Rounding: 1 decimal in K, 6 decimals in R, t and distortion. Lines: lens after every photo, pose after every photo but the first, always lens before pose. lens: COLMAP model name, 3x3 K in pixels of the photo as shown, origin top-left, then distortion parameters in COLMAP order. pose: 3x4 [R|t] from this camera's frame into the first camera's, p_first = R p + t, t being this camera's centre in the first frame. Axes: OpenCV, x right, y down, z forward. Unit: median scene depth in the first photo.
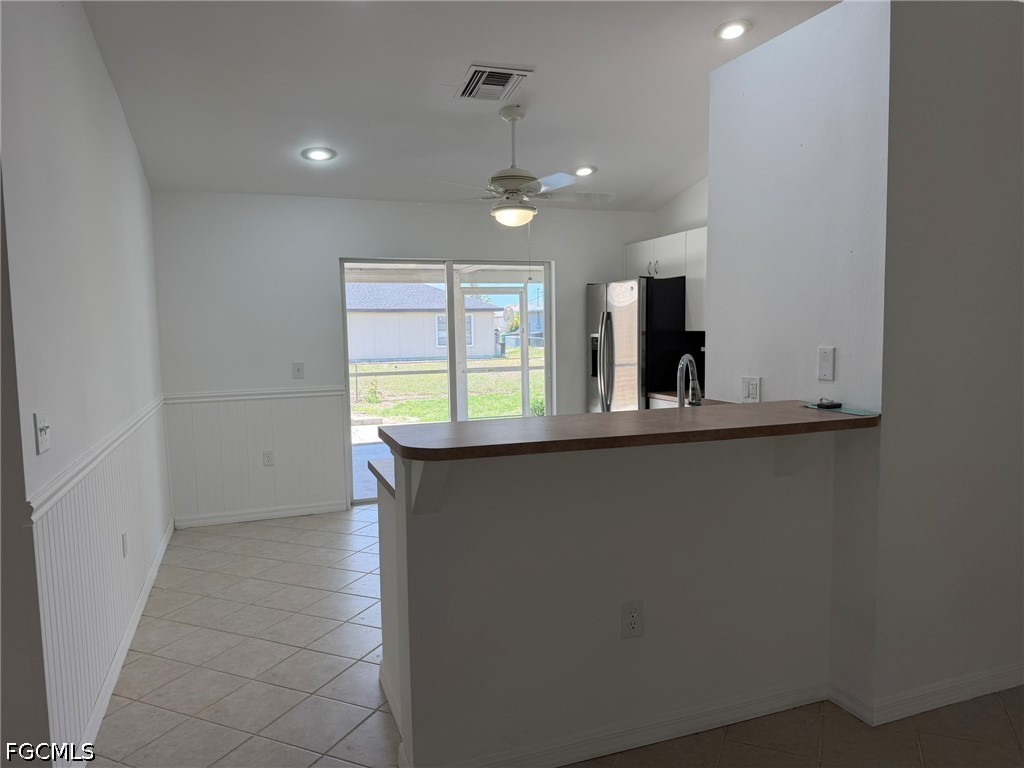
lens RADIAL K [[718.8, 0, 516.6], [0, 718.8, 390.0], [0, 0, 1]] dist [0.067058, -0.080989]
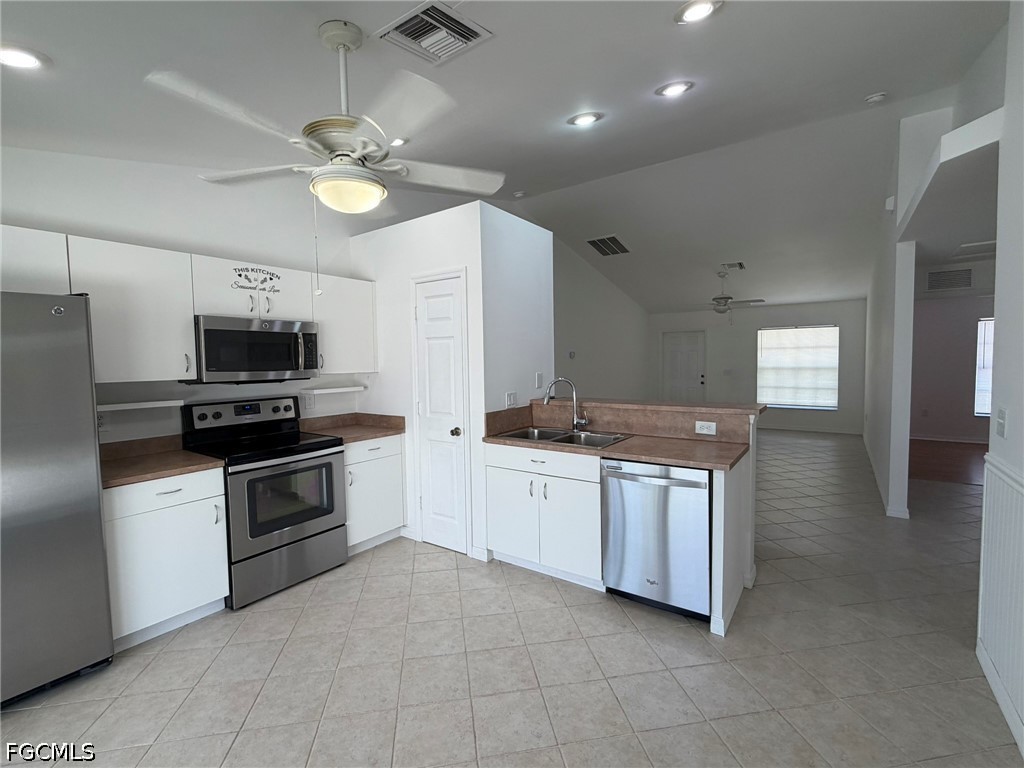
lens RADIAL K [[452.3, 0, 510.8], [0, 452.3, 384.2], [0, 0, 1]] dist [-0.000074, -0.000218]
pose [[-0.559503, -0.017050, 0.828653, -0.339986], [0.102155, 0.990747, 0.089360, -0.078452], [-0.822509, 0.134648, -0.552584, 0.914196]]
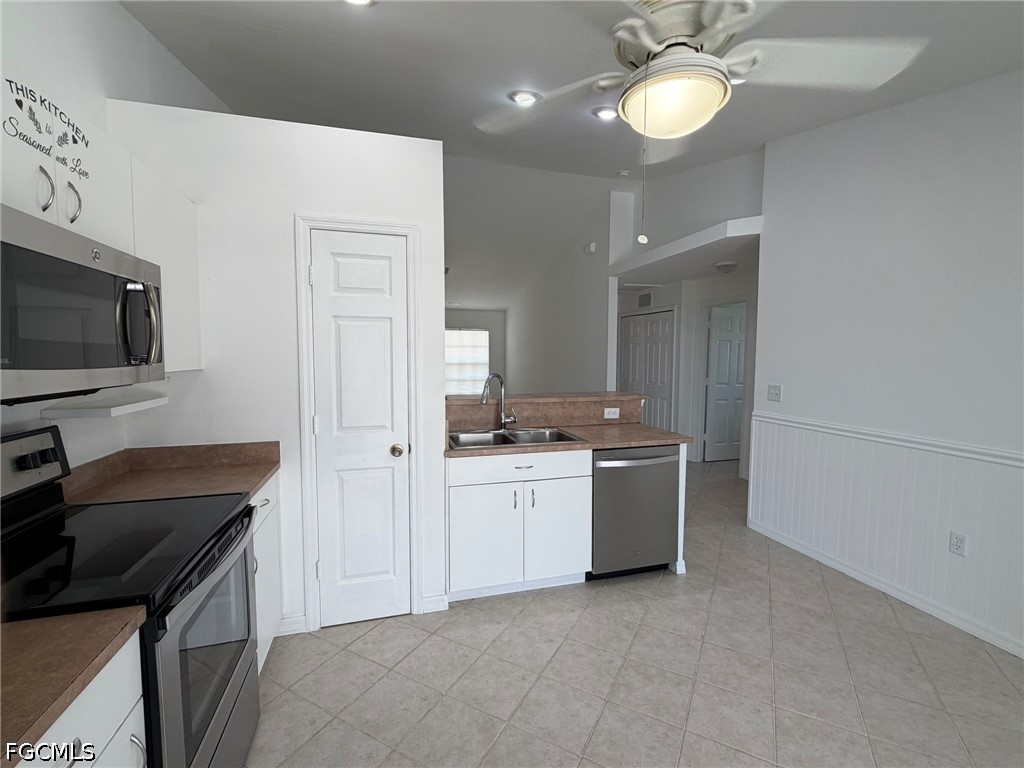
lens RADIAL K [[452.3, 0, 515.6], [0, 452.3, 384.3], [0, 0, 1]] dist [-0.000074, -0.000218]
pose [[-0.997033, 0.009799, 0.076351, 0.056781], [0.021766, 0.987276, 0.157520, -0.097842], [-0.073836, 0.158714, -0.984560, 1.058721]]
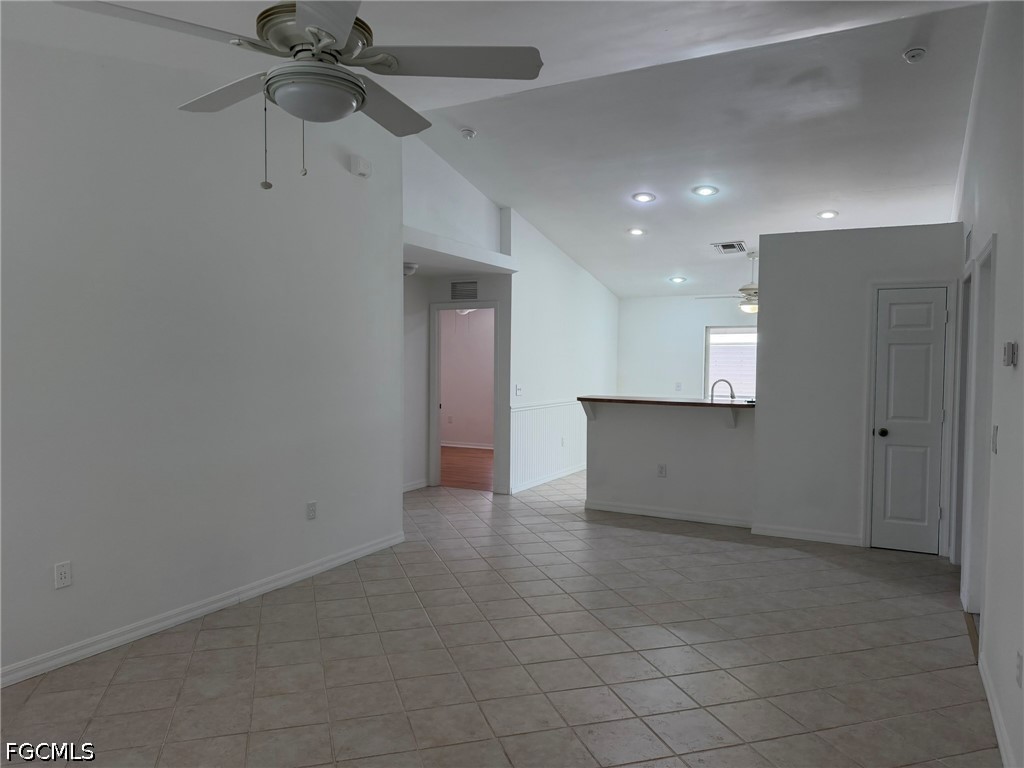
lens RADIAL K [[718.8, 0, 502.8], [0, 718.8, 384.4], [0, 0, 1]] dist [0.067058, -0.080989]
pose [[0.658583, 0.049792, -0.750859, 0.830017], [-0.090247, 0.995833, -0.013118, 0.034774], [0.747077, 0.076402, 0.660333, -0.597856]]
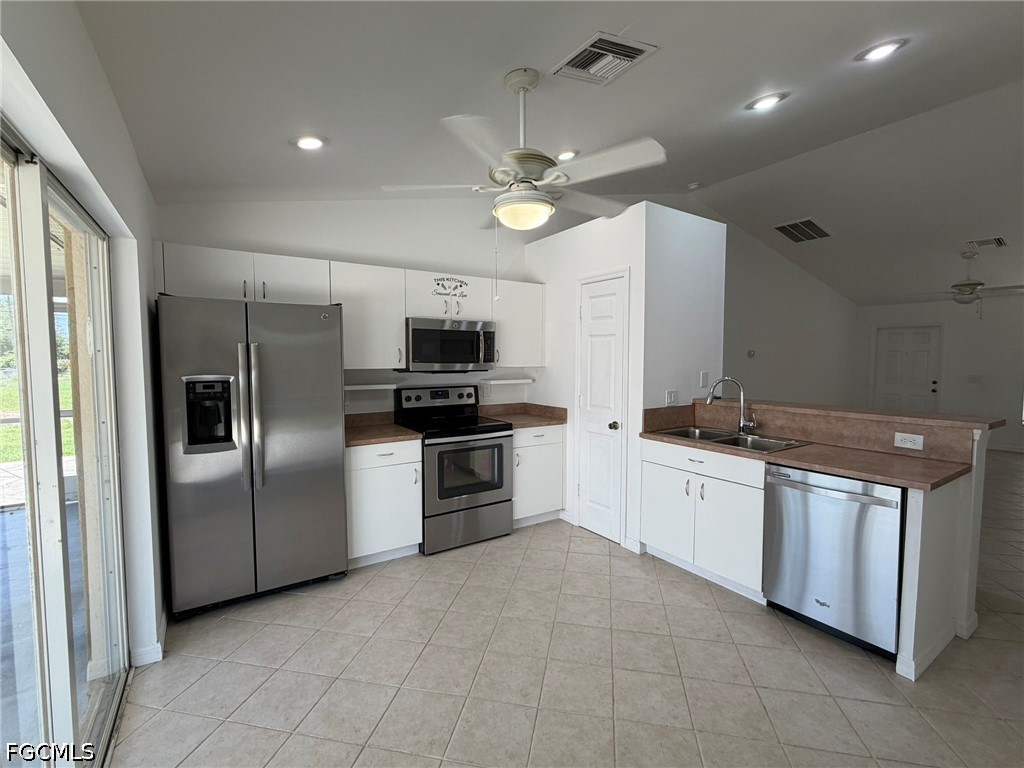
lens RADIAL K [[452.3, 0, 511.4], [0, 452.3, 384.2], [0, 0, 1]] dist [-0.000074, -0.000218]
pose [[-0.224552, -0.038980, 0.973682, -0.379206], [0.091754, 0.993915, 0.060951, -0.077848], [-0.970133, 0.103026, -0.219609, 0.920400]]
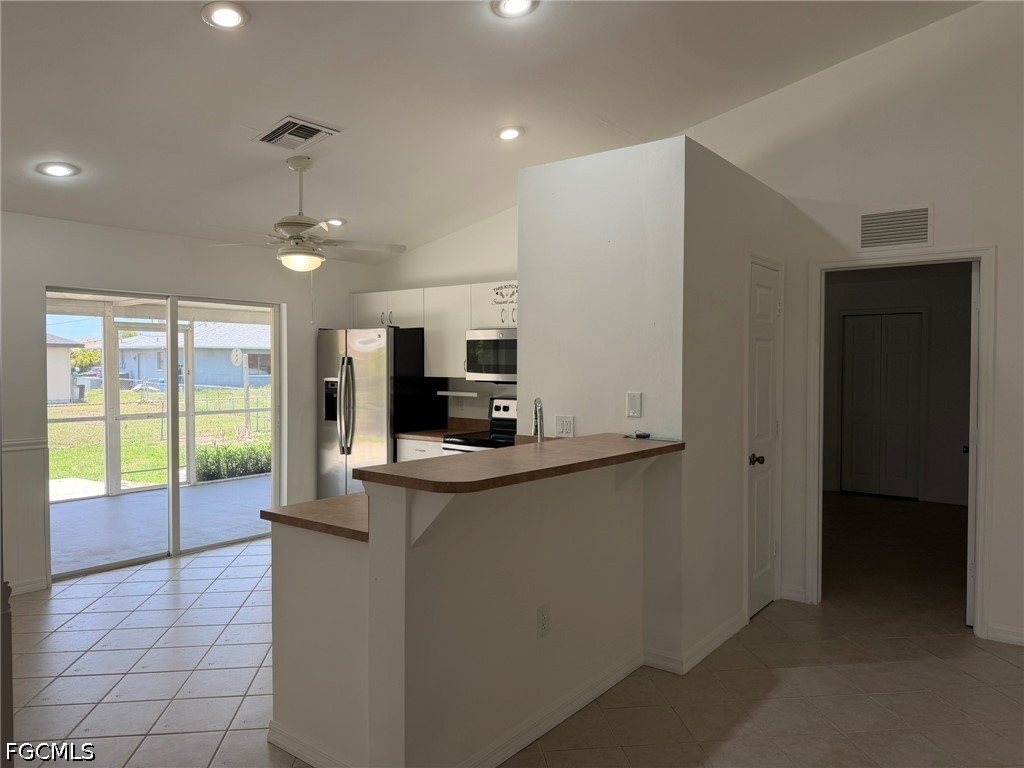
lens RADIAL K [[718.8, 0, 517.9], [0, 718.8, 379.3], [0, 0, 1]] dist [0.067058, -0.080989]
pose [[0.850212, 0.009720, 0.526350, -0.228649], [0.029435, 0.997388, -0.065964, -0.000905], [-0.525617, 0.071577, 0.847705, -0.006366]]
